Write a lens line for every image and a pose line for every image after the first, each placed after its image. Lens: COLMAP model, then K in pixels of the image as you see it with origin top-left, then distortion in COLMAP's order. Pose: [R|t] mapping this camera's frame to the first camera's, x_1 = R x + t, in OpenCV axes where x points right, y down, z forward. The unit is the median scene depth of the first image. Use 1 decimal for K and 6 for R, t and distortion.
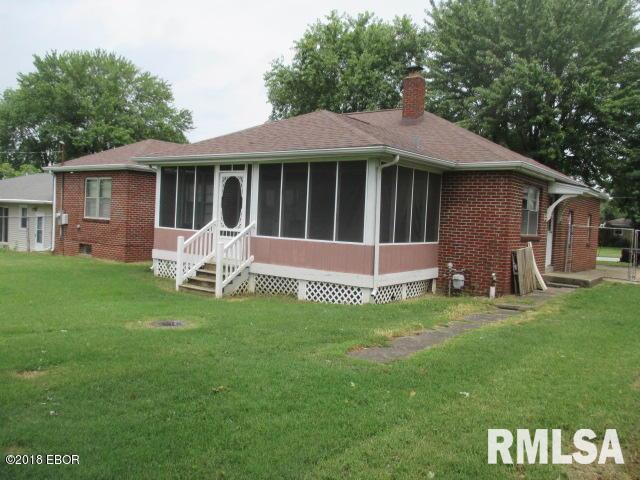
lens RADIAL K [[525.4, 0, 320.0], [0, 525.4, 240.0], [0, 0, 1]] dist [0.001224, -0.000669]
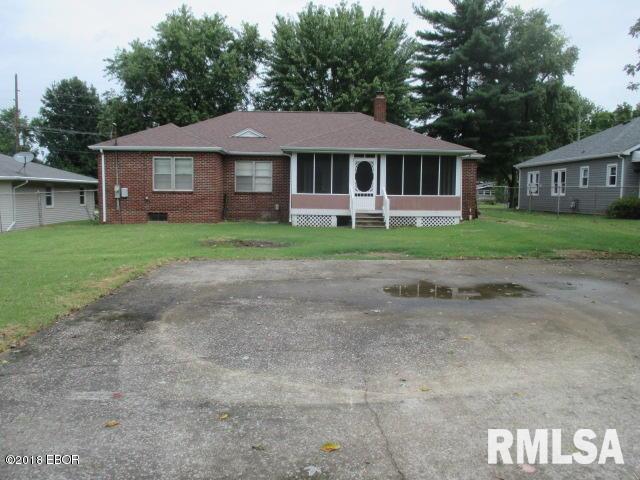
lens RADIAL K [[525.4, 0, 320.0], [0, 525.4, 240.0], [0, 0, 1]] dist [0.001224, -0.000669]
pose [[0.772489, -0.090789, 0.628505, -1.358085], [0.051261, 0.995413, 0.080784, -0.011594], [-0.632956, -0.030187, 0.773599, -0.230666]]
